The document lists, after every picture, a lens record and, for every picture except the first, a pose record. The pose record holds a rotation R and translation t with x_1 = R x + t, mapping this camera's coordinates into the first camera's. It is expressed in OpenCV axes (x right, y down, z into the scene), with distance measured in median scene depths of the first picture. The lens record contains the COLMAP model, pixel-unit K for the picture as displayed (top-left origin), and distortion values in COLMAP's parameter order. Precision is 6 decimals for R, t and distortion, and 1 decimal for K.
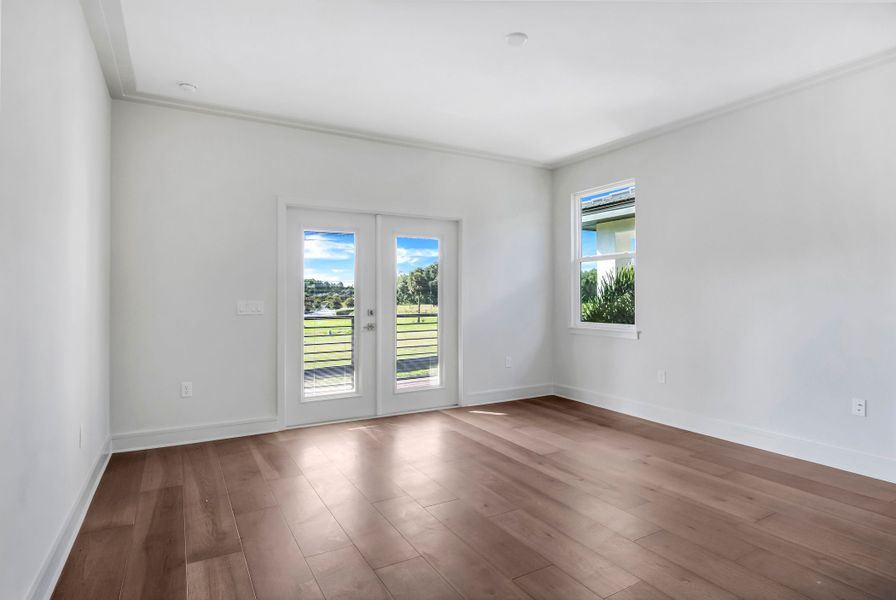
lens RADIAL K [[486.6, 0, 450.2], [0, 486.6, 296.5], [0, 0, 1]] dist [-0.032302, 0.003953]
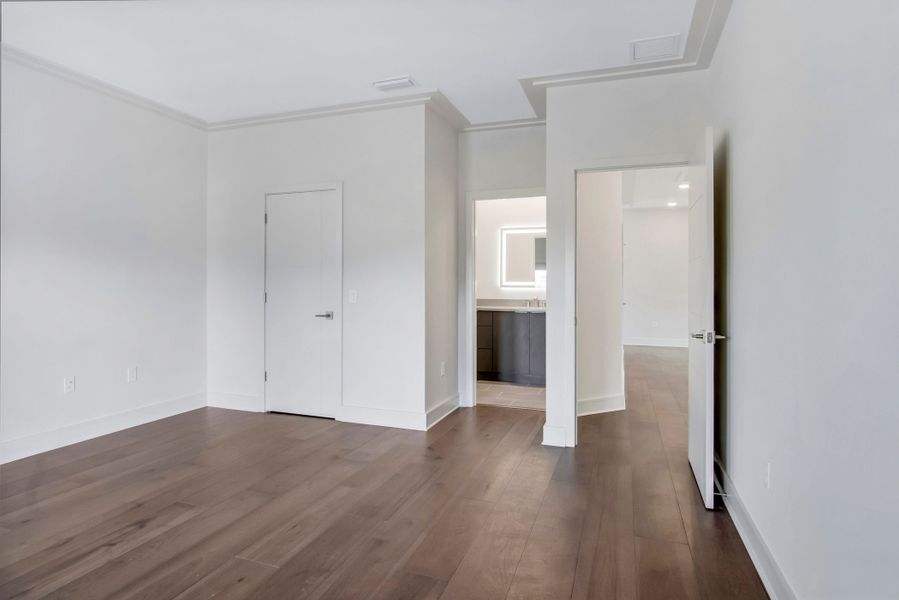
lens RADIAL K [[488.2, 0, 451.7], [0, 488.2, 296.5], [0, 0, 1]] dist [-0.032302, 0.003953]
pose [[-0.655575, -0.018509, 0.754903, -0.572025], [-0.003372, 0.999761, 0.021584, 0.000108], [-0.755122, 0.011605, -0.655481, 1.072508]]
